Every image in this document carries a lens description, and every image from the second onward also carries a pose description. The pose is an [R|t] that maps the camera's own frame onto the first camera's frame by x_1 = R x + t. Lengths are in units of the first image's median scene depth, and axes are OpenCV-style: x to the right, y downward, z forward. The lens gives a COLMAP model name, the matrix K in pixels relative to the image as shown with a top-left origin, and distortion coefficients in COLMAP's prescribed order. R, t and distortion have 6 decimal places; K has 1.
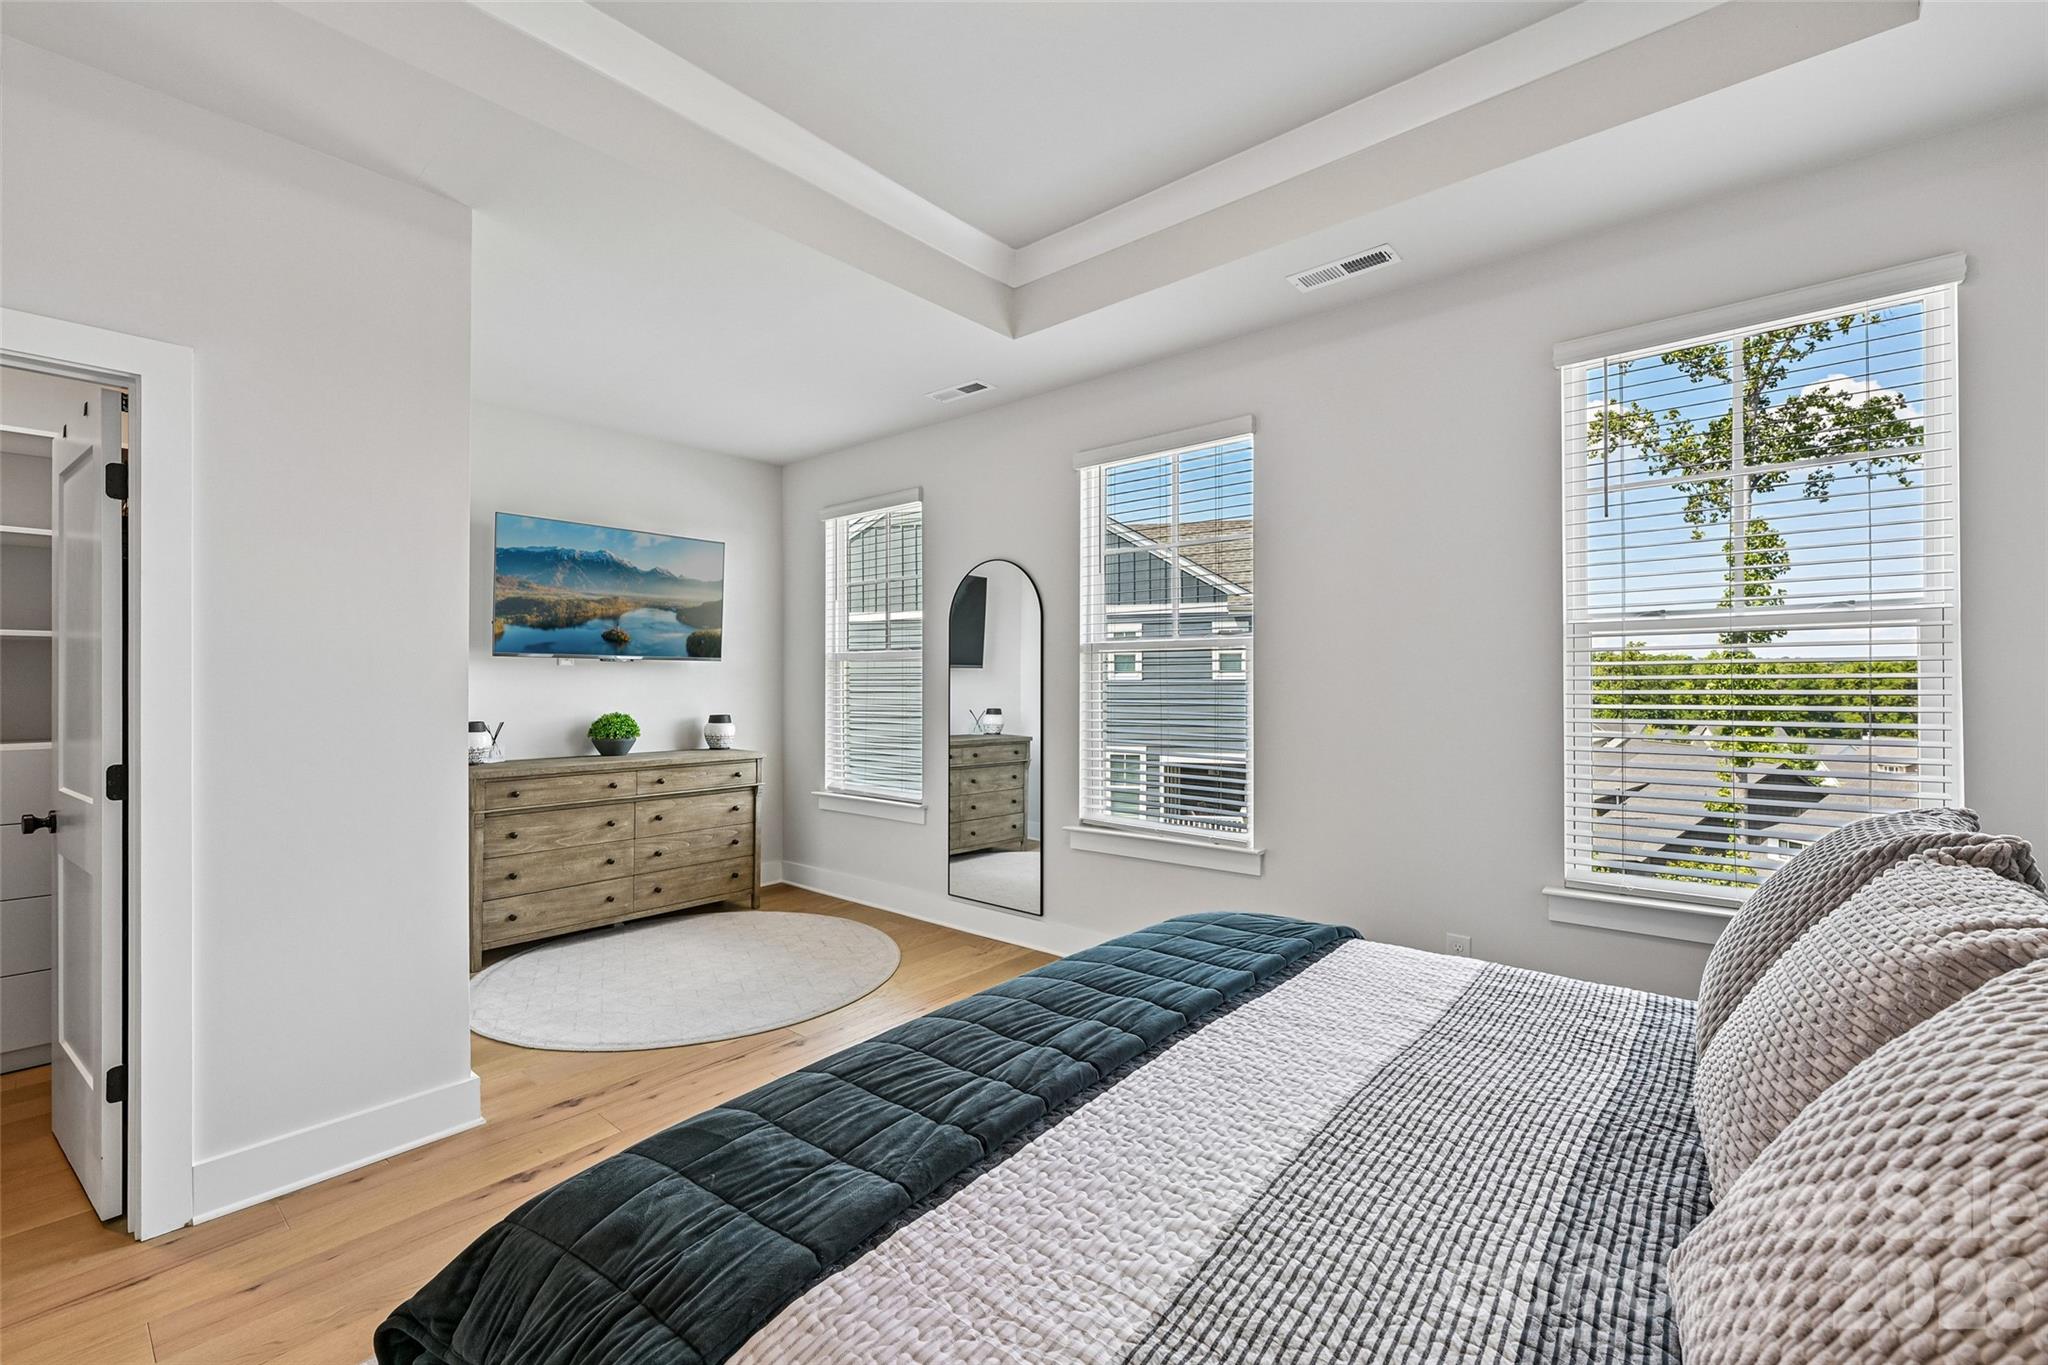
lens RADIAL K [[867.0, 0, 1017.7], [0, 867.0, 673.1], [0, 0, 1]] dist [-0.011767, 0.000863]
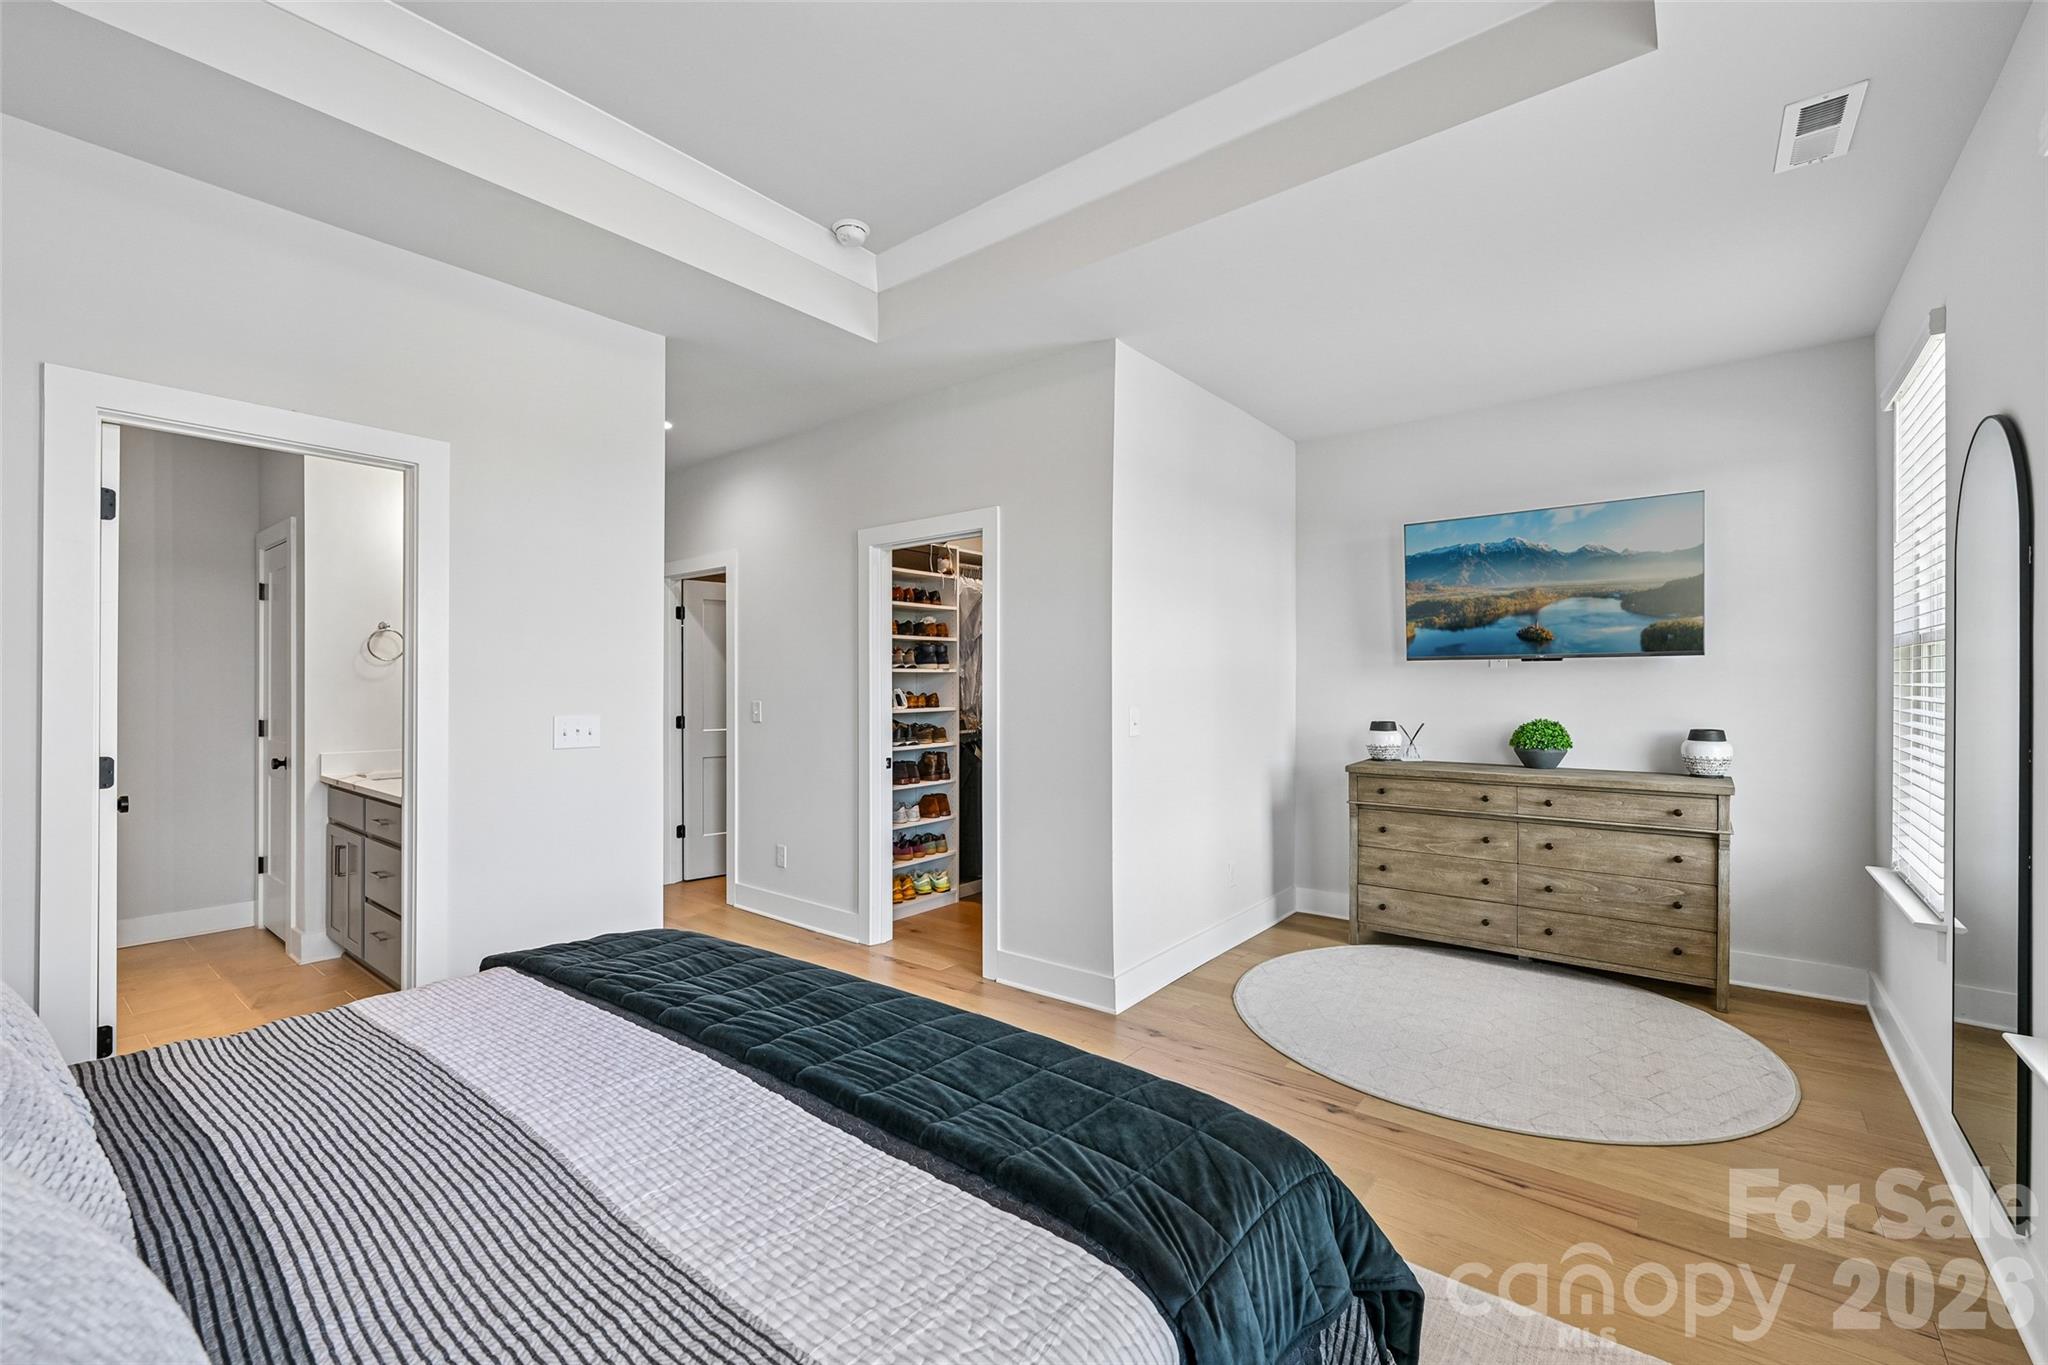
lens RADIAL K [[867.0, 0, 1017.6], [0, 867.0, 689.7], [0, 0, 1]] dist [-0.011767, 0.000863]
pose [[0.030716, 0.009986, -0.999478, 0.412637], [0.009803, 0.999899, 0.010291, 0.001137], [0.999480, -0.010114, 0.030615, 0.467744]]
